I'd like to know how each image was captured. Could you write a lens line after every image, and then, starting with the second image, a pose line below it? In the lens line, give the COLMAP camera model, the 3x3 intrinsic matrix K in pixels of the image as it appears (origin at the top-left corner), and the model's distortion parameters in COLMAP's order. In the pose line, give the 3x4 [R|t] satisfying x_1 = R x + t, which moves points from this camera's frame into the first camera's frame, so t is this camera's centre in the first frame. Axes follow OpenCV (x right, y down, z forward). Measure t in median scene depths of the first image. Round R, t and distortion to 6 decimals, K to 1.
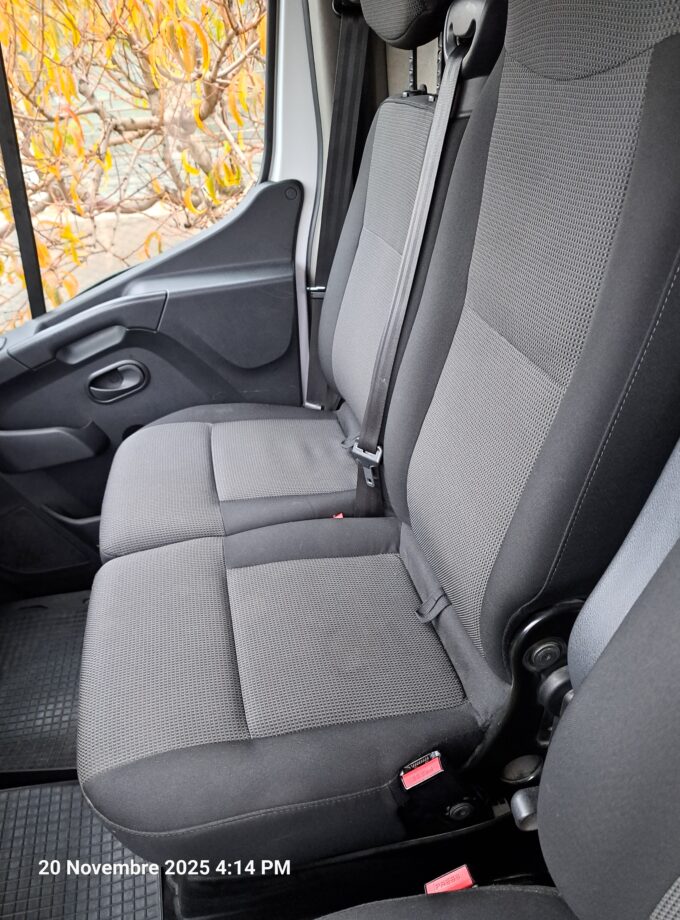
lens RADIAL K [[667.0, 0, 345.8], [0, 667.0, 461.6], [0, 0, 1]] dist [0.091872, -0.127381]
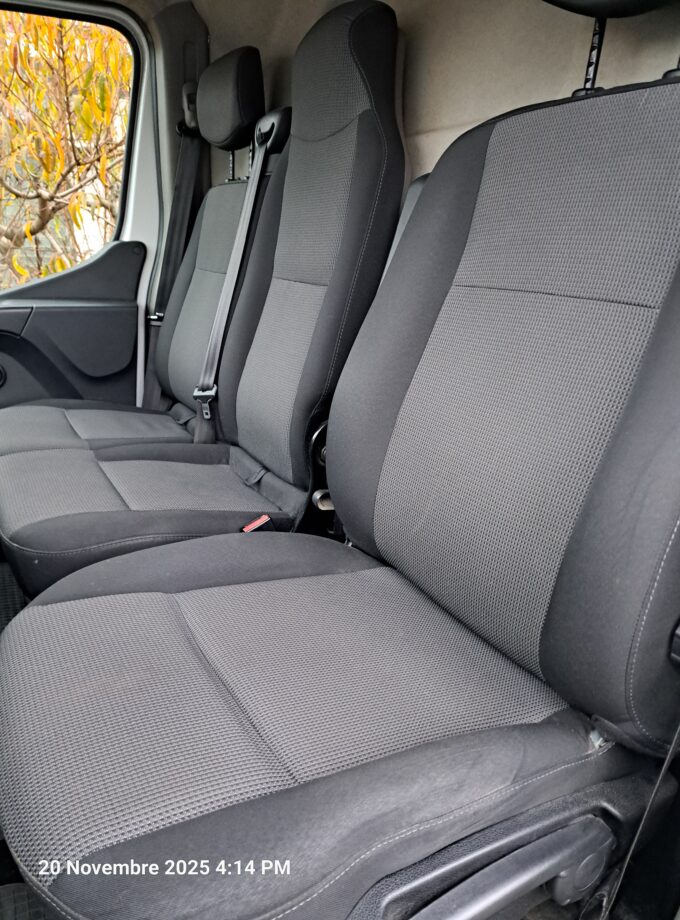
lens RADIAL K [[667.0, 0, 345.8], [0, 667.0, 461.6], [0, 0, 1]] dist [0.091872, -0.127381]
pose [[0.951878, 0.022668, 0.305637, -0.103879], [0.056436, 0.967242, -0.247502, 0.446278], [-0.301235, 0.252841, 0.919418, -0.322196]]
